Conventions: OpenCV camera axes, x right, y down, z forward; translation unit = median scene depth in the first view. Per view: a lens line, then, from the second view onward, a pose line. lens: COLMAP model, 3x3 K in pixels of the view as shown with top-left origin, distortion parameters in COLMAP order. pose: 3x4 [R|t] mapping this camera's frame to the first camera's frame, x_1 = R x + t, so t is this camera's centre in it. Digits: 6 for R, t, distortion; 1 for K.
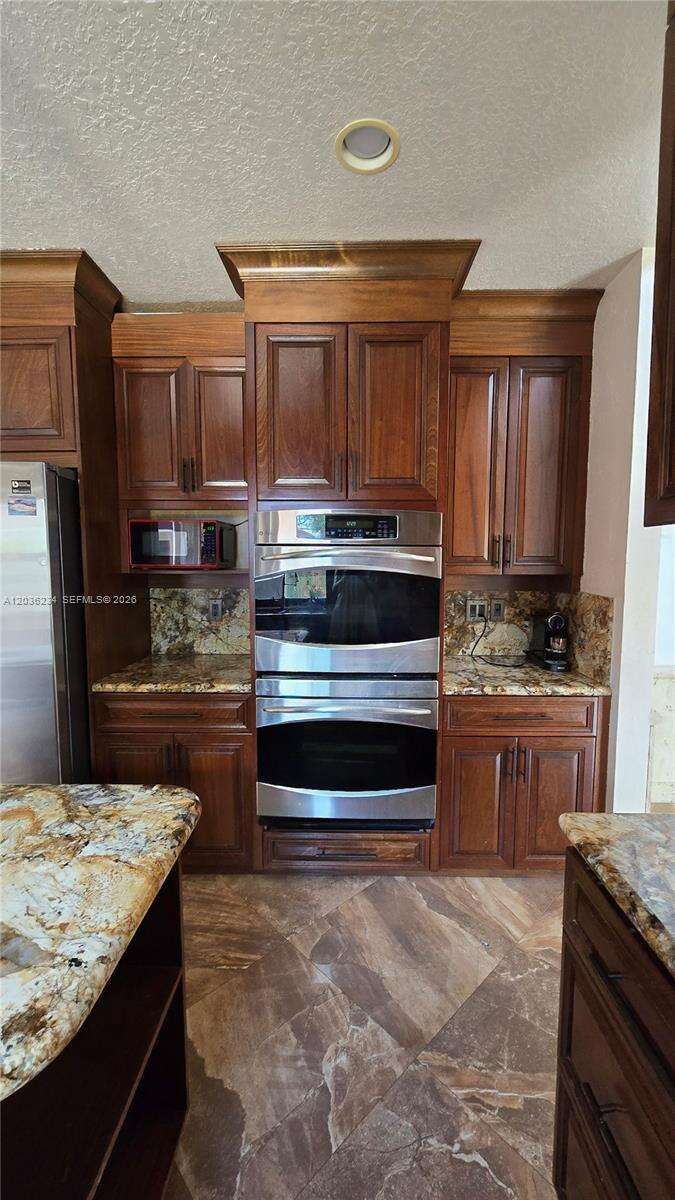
lens RADIAL K [[493.4, 0, 342.2], [0, 493.4, 605.9], [0, 0, 1]] dist [-0.003658, 0.002445]
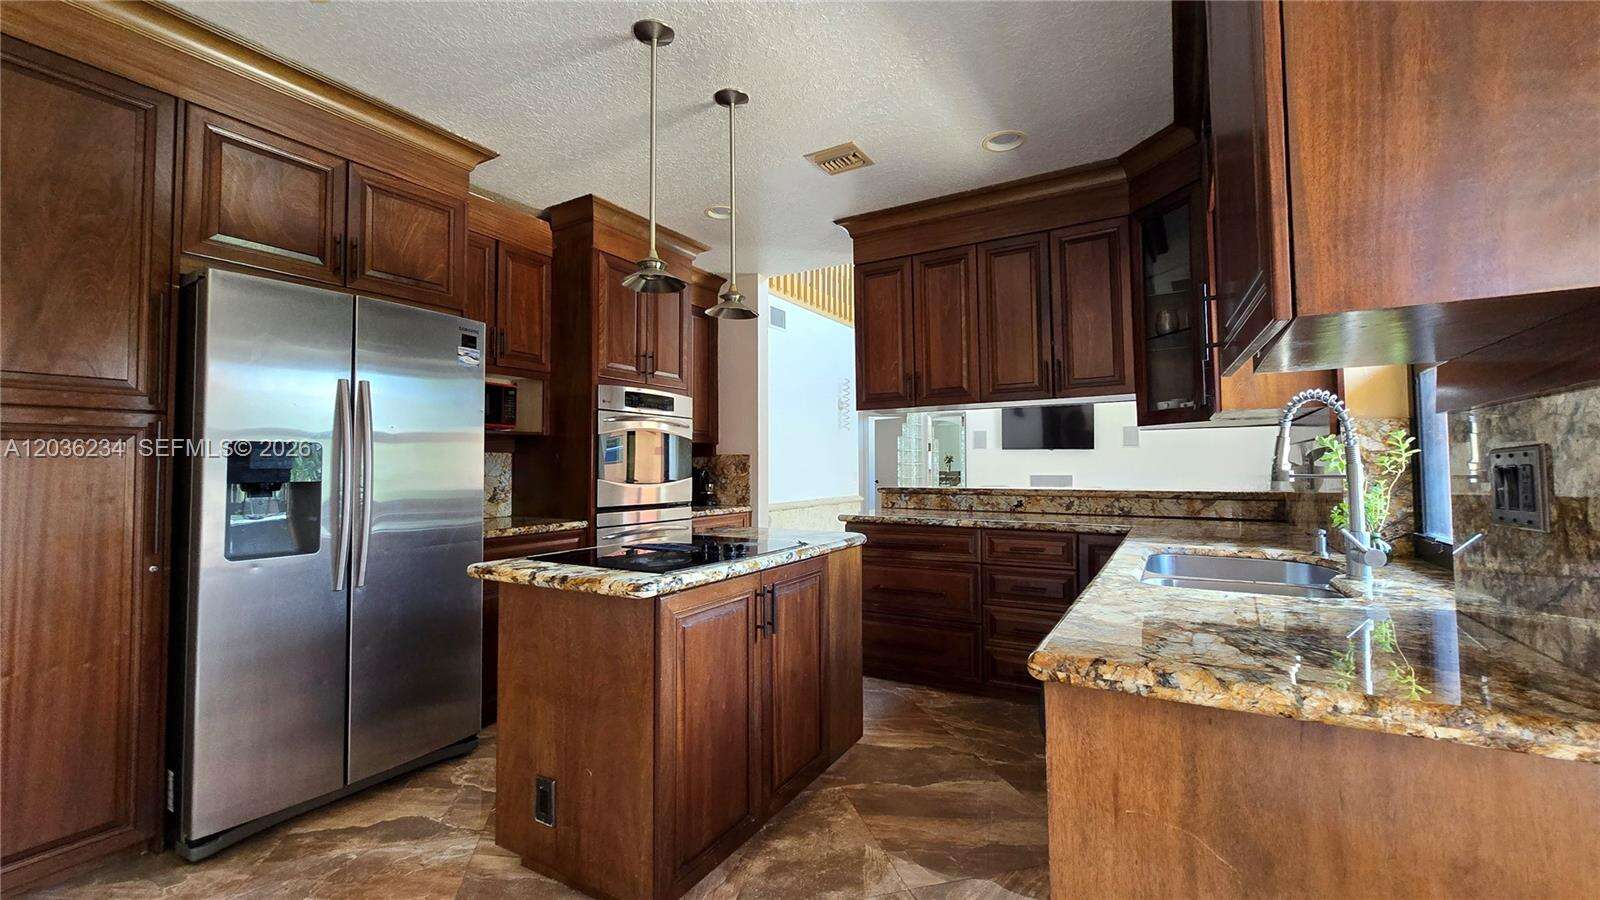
lens RADIAL K [[657.8, 0, 796.0], [0, 657.8, 443.3], [0, 0, 1]] dist [-0.003658, 0.002445]
pose [[0.485402, 0.029858, 0.873781, -1.831238], [0.099403, 0.991051, -0.089086, 0.217747], [-0.868622, 0.130099, 0.478090, -0.358343]]
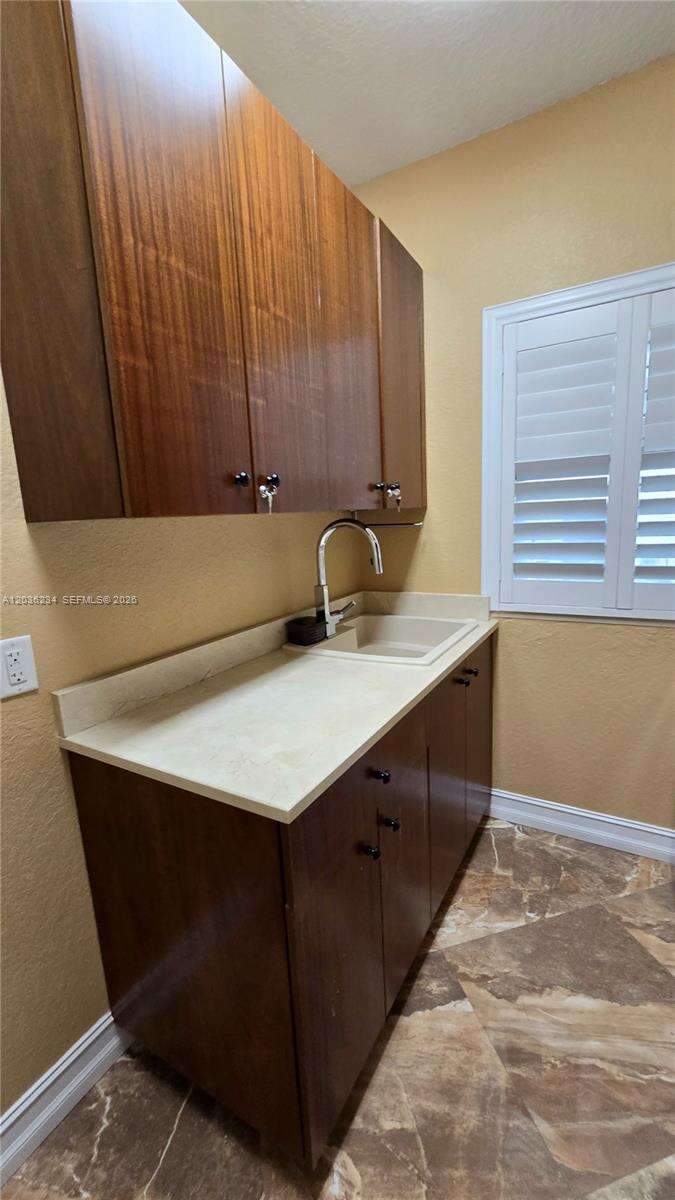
lens RADIAL K [[493.4, 0, 344.5], [0, 493.4, 604.9], [0, 0, 1]] dist [-0.003658, 0.002445]
pose [[-0.481083, 0.182074, -0.857560, 0.412560], [-0.044575, 0.971850, 0.231346, -0.070203], [0.875541, 0.149522, -0.459424, 1.092615]]
